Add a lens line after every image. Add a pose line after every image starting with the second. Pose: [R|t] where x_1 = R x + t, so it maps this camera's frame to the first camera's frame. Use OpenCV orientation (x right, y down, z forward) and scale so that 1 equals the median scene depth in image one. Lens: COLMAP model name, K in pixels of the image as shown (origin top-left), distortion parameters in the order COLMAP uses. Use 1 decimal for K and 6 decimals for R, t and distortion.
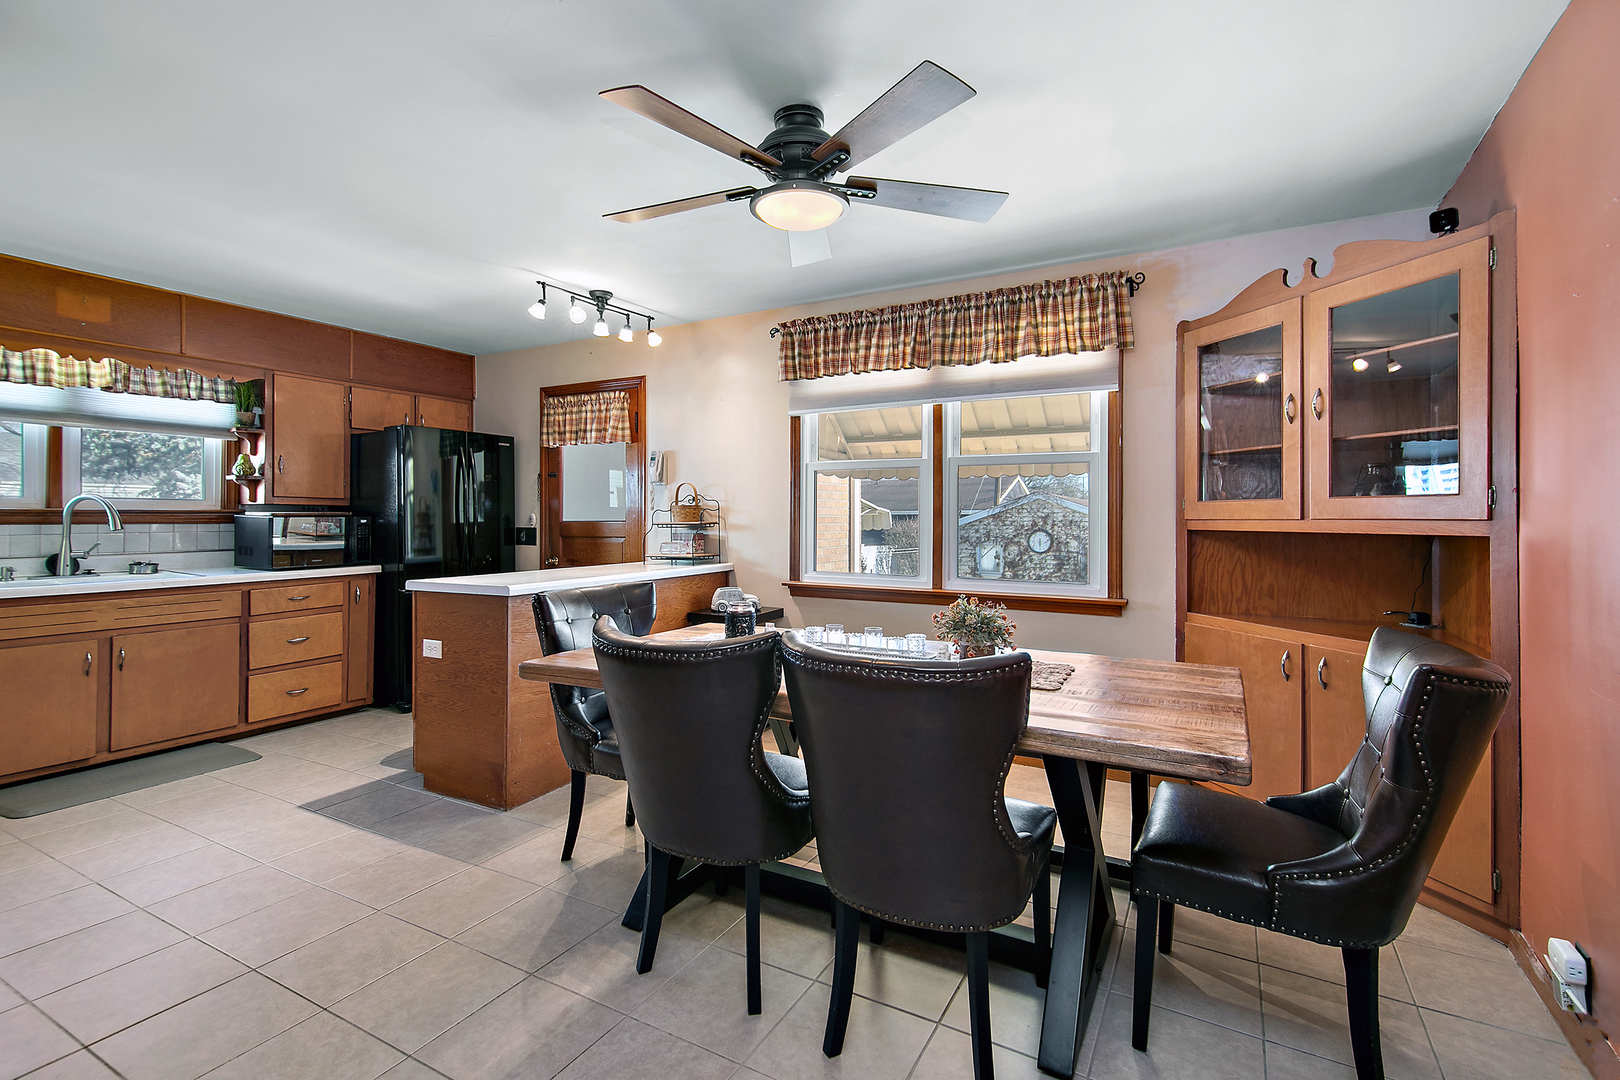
lens RADIAL K [[731.3, 0, 805.9], [0, 731.3, 519.8], [0, 0, 1]] dist [0.018683, -0.002699]
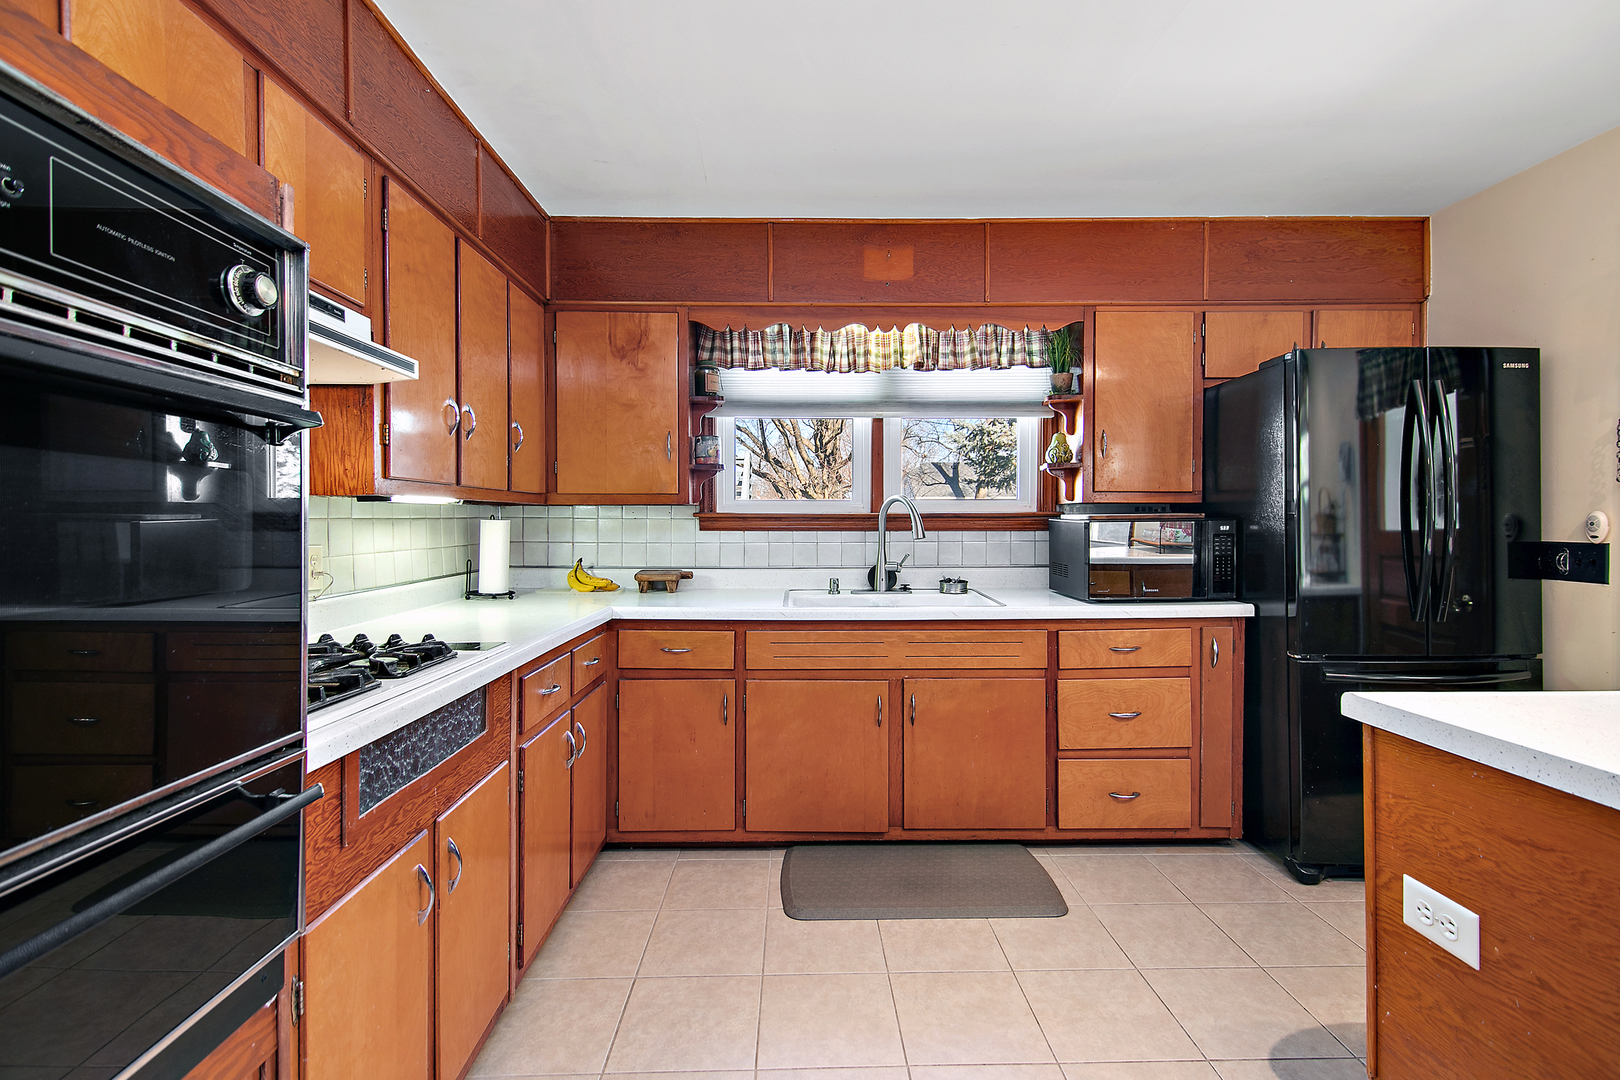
lens RADIAL K [[731.3, 0, 802.7], [0, 731.3, 523.2], [0, 0, 1]] dist [0.018683, -0.002699]
pose [[0.492848, -0.001755, -0.870114, -0.270821], [0.001637, 0.999998, -0.001090, -0.001954], [0.870114, -0.000887, 0.492849, 0.442132]]
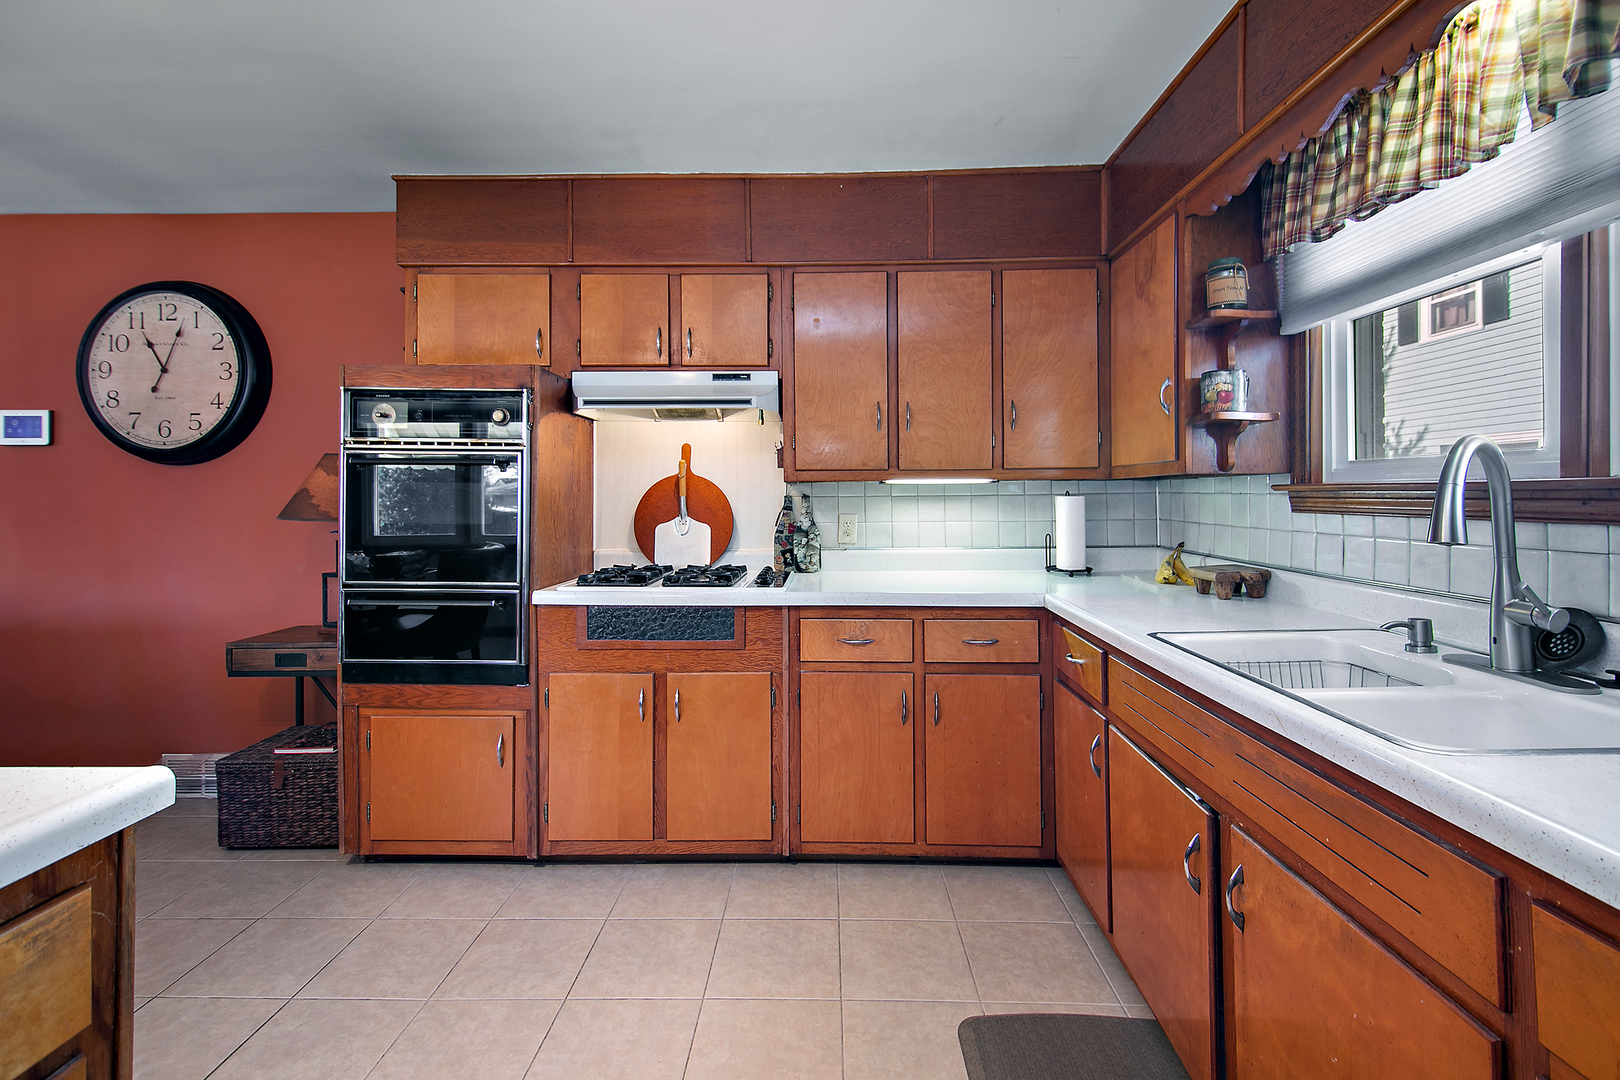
lens RADIAL K [[731.3, 0, 823.7], [0, 731.3, 497.3], [0, 0, 1]] dist [0.018683, -0.002699]
pose [[-0.883681, -0.001027, -0.468089, -0.478920], [0.000678, 0.999994, -0.003474, -0.003680], [0.468089, -0.003387, -0.883675, 1.011226]]
